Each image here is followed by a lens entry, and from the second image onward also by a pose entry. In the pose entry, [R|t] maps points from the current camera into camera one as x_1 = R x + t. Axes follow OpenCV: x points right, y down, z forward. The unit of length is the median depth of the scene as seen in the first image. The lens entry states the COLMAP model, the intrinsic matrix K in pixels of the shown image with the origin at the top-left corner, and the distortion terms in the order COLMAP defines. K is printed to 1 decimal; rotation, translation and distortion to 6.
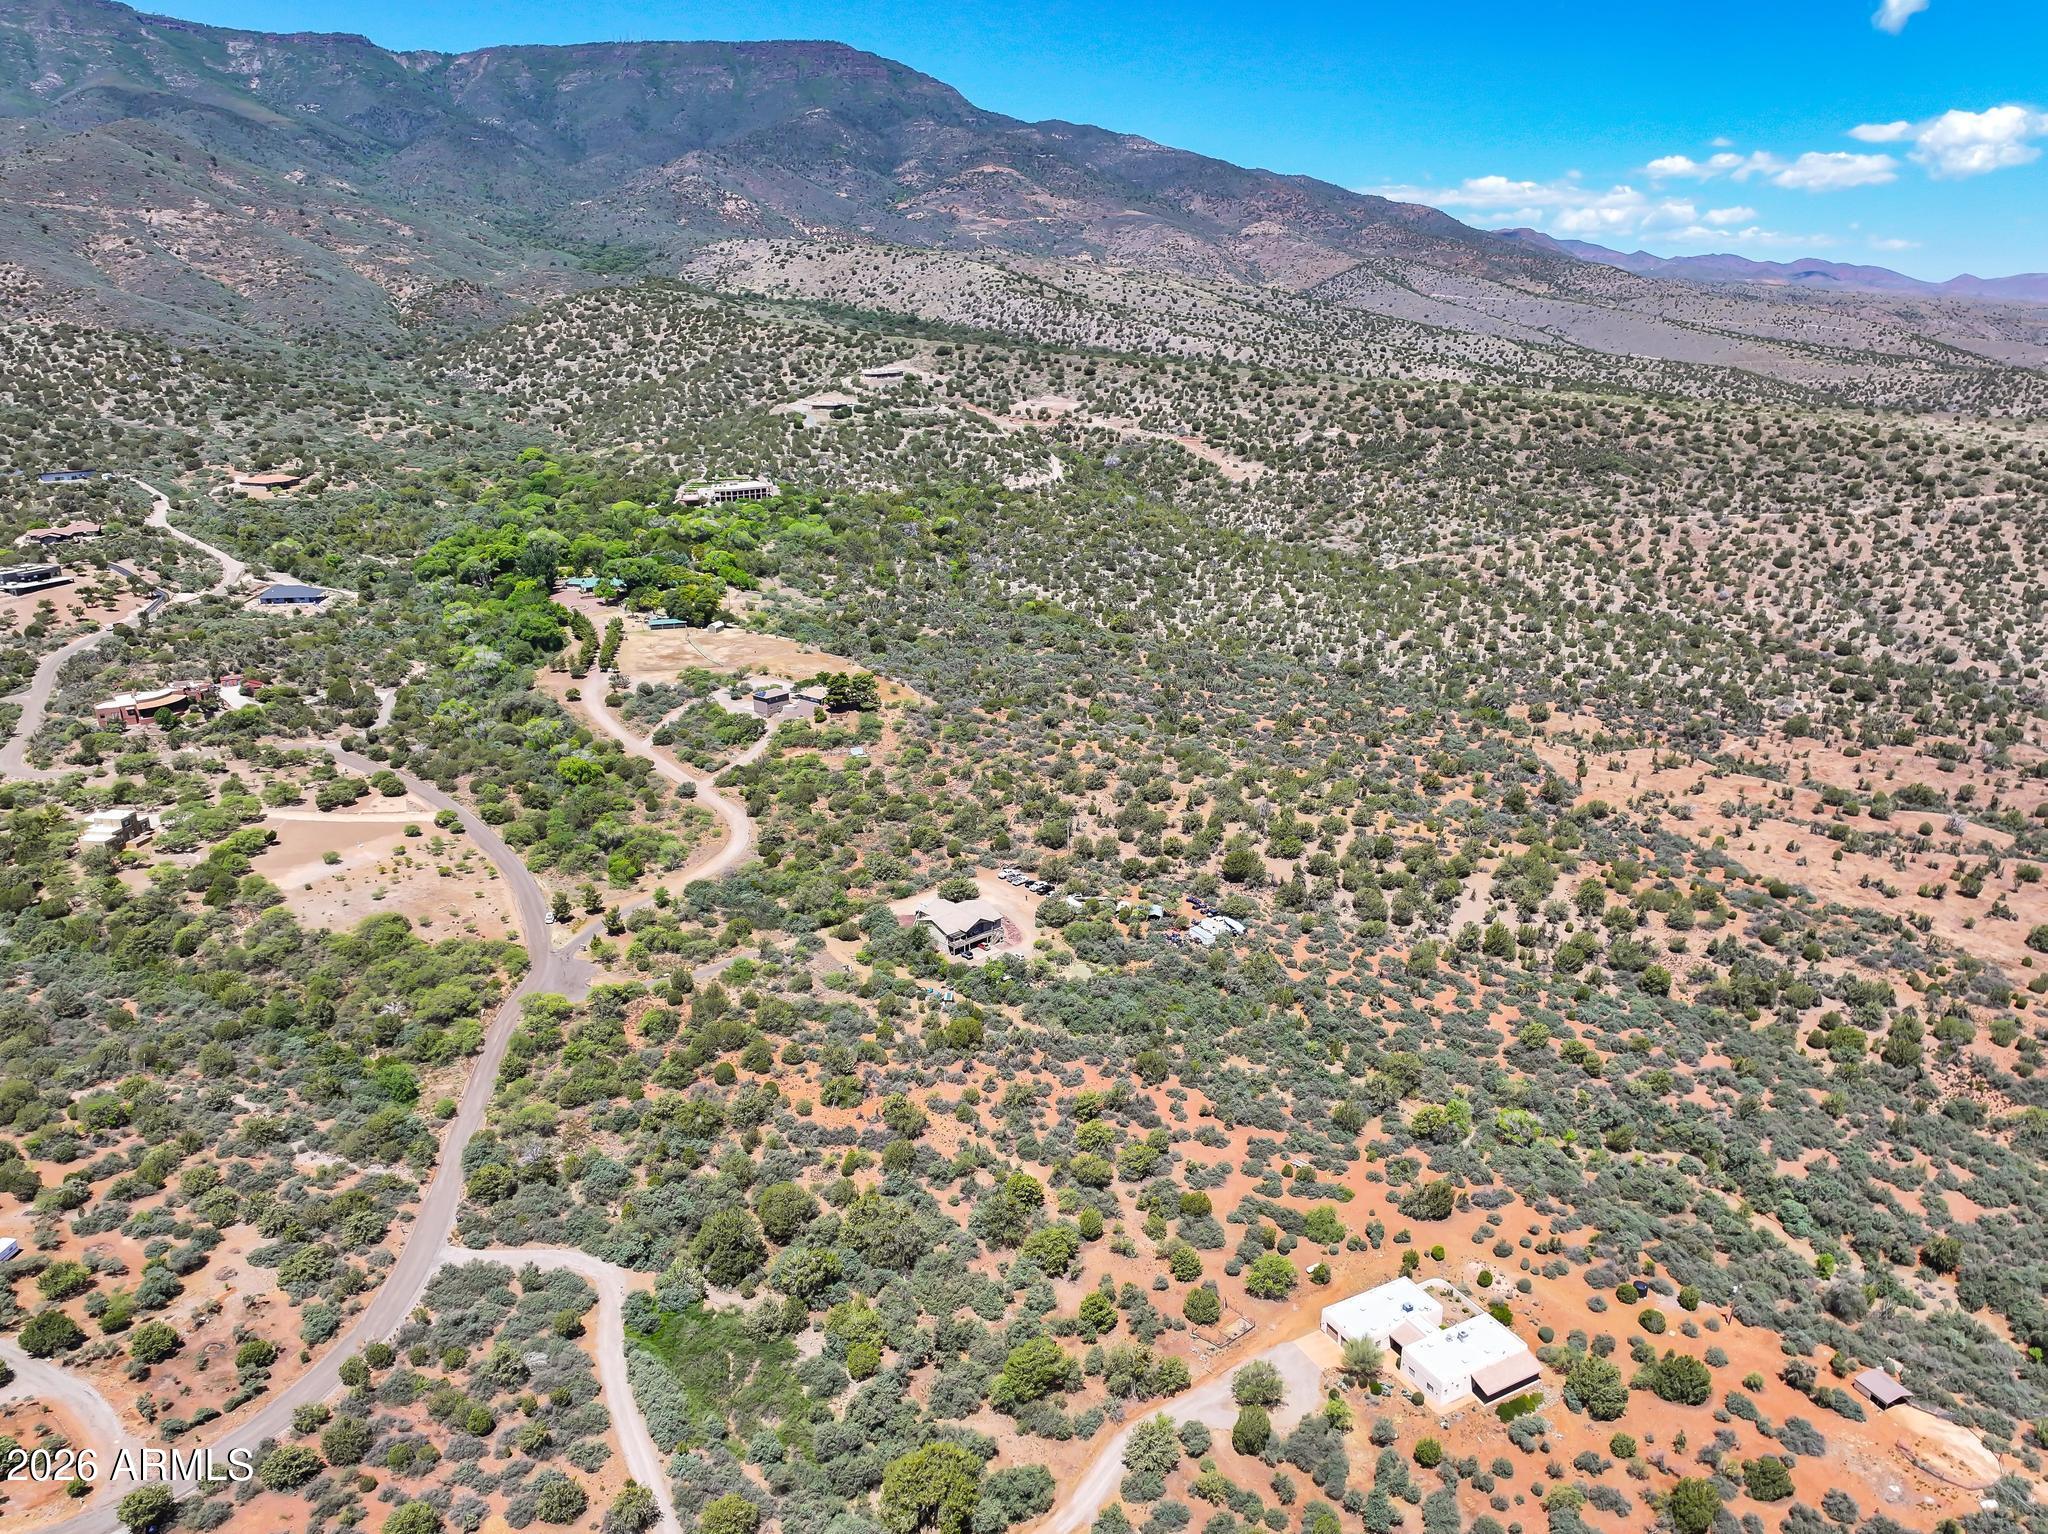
lens RADIAL K [[1449.3, 0, 1028.9], [0, 1449.3, 770.7], [0, 0, 1]] dist [-0.004206, 0.019598]
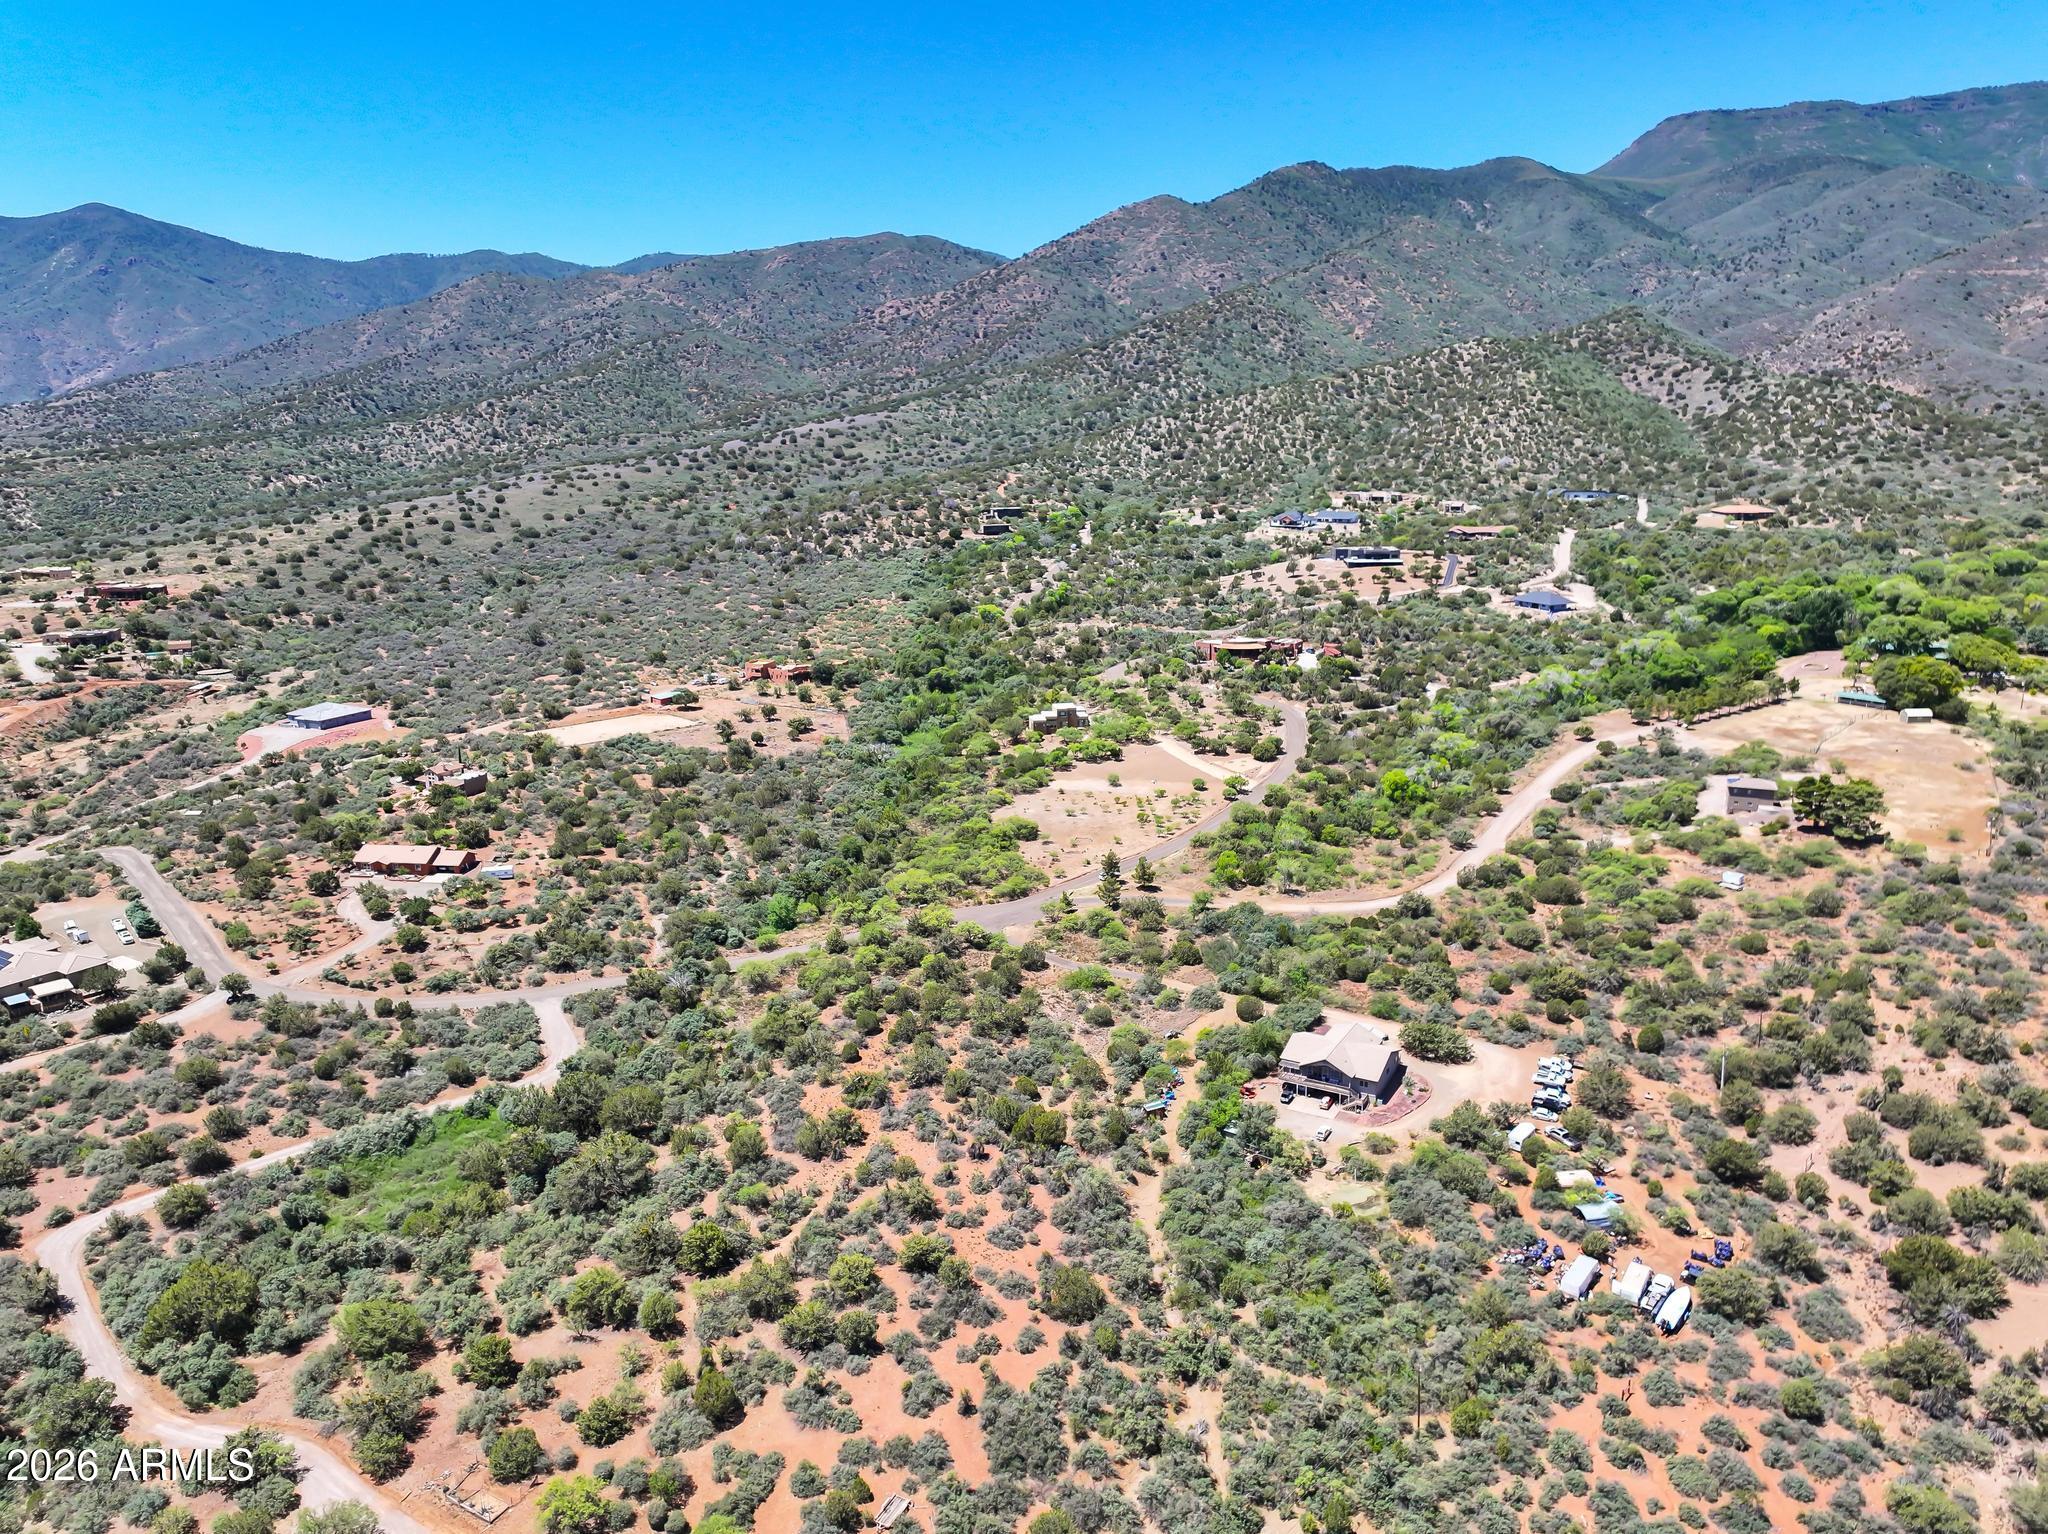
lens RADIAL K [[1449.3, 0, 1028.9], [0, 1449.3, 770.7], [0, 0, 1]] dist [-0.004206, 0.019598]
pose [[0.304117, 0.223492, -0.926047, 0.216897], [-0.282690, 0.949476, 0.136310, -0.033021], [0.909725, 0.220330, 0.351932, 0.251002]]
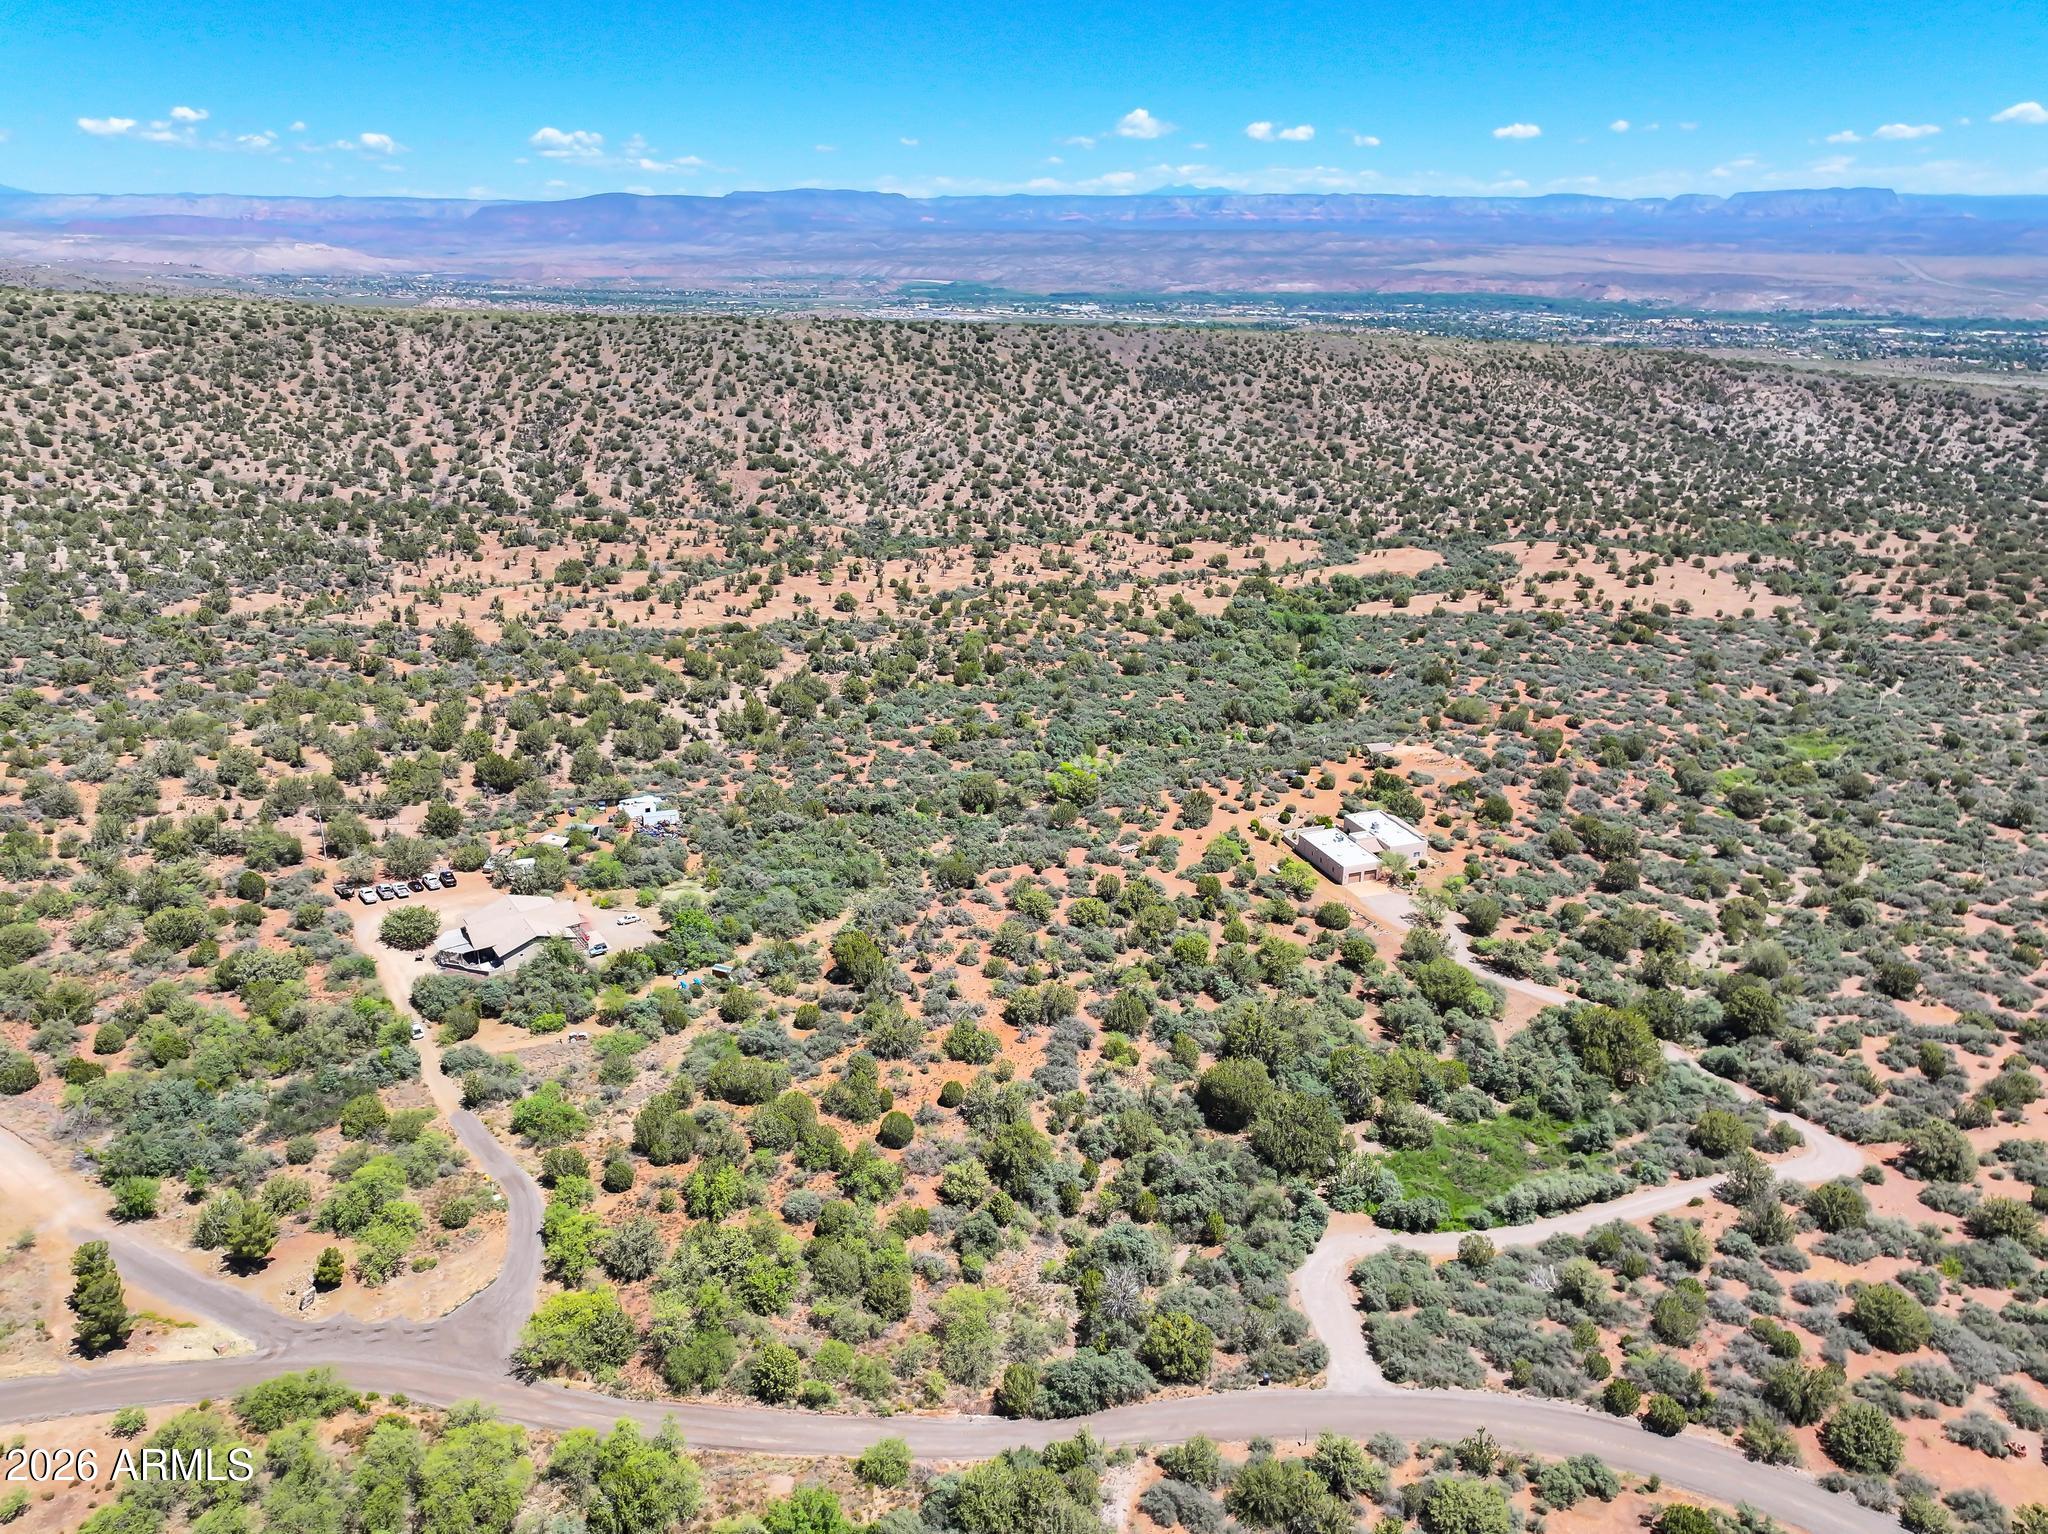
lens RADIAL K [[1449.3, 0, 1028.9], [0, 1449.3, 770.7], [0, 0, 1]] dist [-0.004206, 0.019598]
pose [[0.146083, -0.344055, 0.927516, -0.254665], [0.299245, 0.909019, 0.290063, -0.036070], [-0.942927, 0.235181, 0.235749, 0.258180]]
